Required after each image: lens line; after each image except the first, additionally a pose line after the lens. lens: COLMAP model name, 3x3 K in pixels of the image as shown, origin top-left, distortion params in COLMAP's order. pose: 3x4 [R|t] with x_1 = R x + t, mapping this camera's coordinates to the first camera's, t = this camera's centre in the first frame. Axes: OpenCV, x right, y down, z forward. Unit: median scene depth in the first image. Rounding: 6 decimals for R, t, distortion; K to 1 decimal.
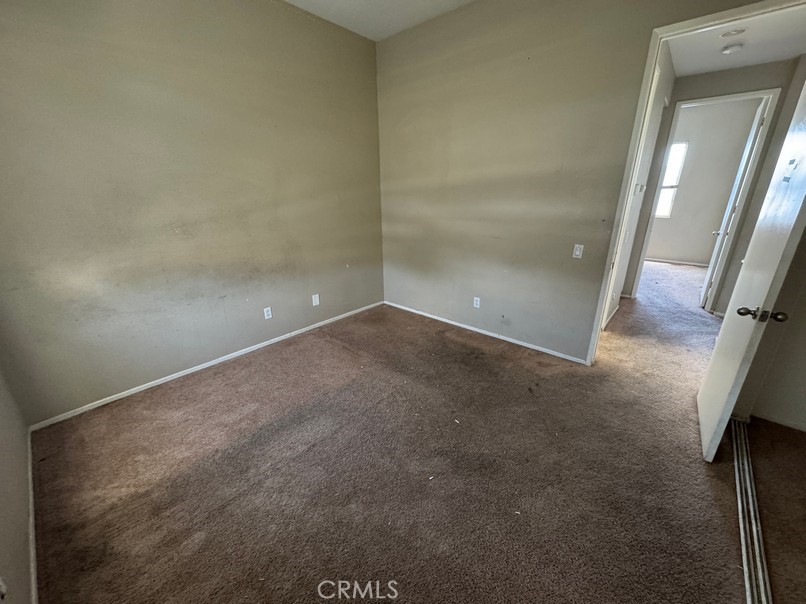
lens RADIAL K [[321.6, 0, 402.9], [0, 321.6, 299.2], [0, 0, 1]] dist [-0.001068, -0.000469]
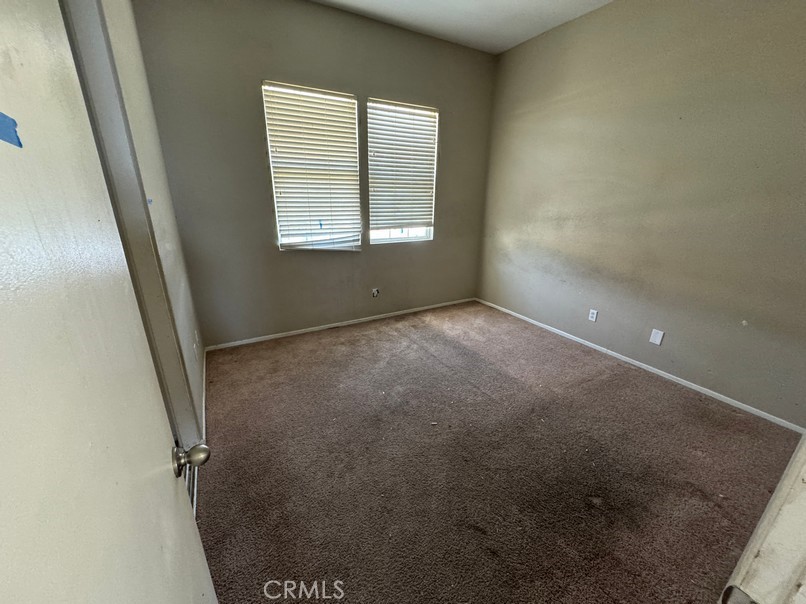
lens RADIAL K [[321.6, 0, 401.5], [0, 321.6, 299.6], [0, 0, 1]] dist [-0.001068, -0.000469]
pose [[-0.321535, 0.306159, -0.896037, 0.766674], [-0.310646, 0.859808, 0.405252, -0.256190], [0.894491, 0.408653, -0.181351, 0.725388]]
